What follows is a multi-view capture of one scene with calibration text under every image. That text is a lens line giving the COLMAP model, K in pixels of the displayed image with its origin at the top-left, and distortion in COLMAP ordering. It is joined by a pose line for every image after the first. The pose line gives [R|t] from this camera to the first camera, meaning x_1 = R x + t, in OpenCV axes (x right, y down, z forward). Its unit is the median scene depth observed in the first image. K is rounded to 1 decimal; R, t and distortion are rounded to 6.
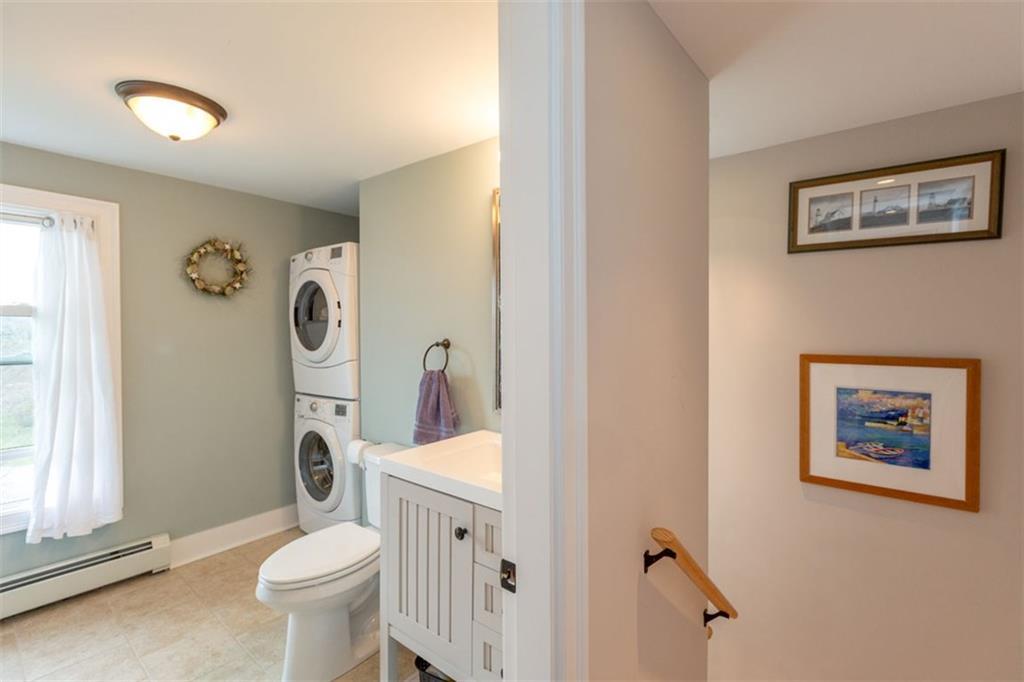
lens RADIAL K [[479.8, 0, 511.8], [0, 479.8, 338.0], [0, 0, 1]] dist [-0.000760, 0.000574]
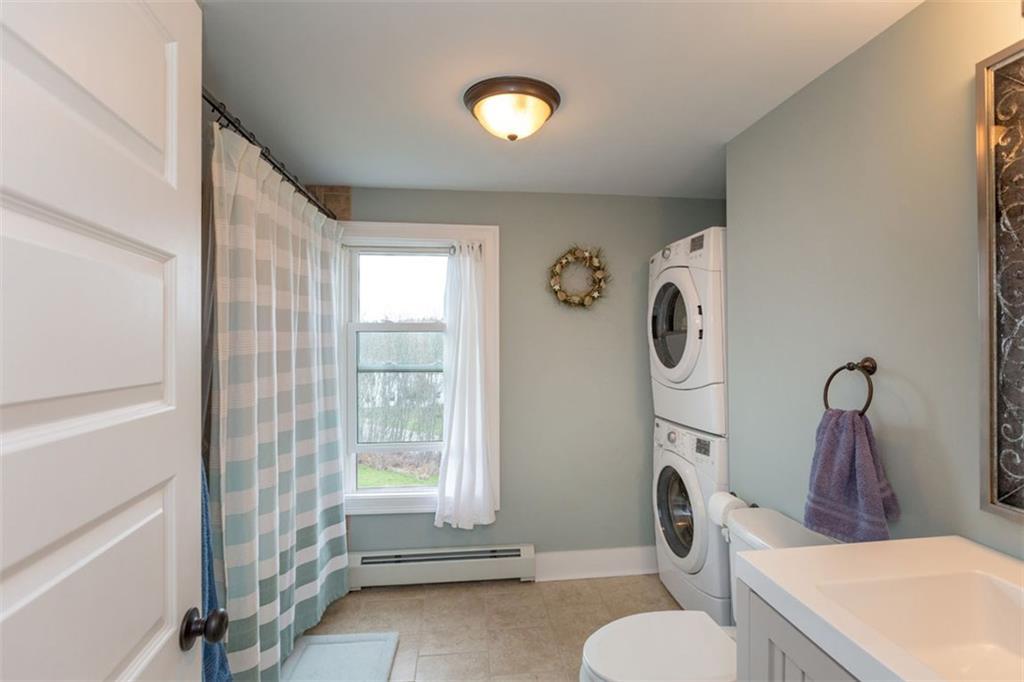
lens RADIAL K [[476.5, 0, 528.4], [0, 476.5, 335.4], [0, 0, 1]] dist [-0.010873, 0.000519]
pose [[0.724507, -0.010918, -0.689181, -0.033674], [-0.009415, 0.999624, -0.025734, -0.006139], [0.689203, 0.025133, 0.724132, 0.260530]]
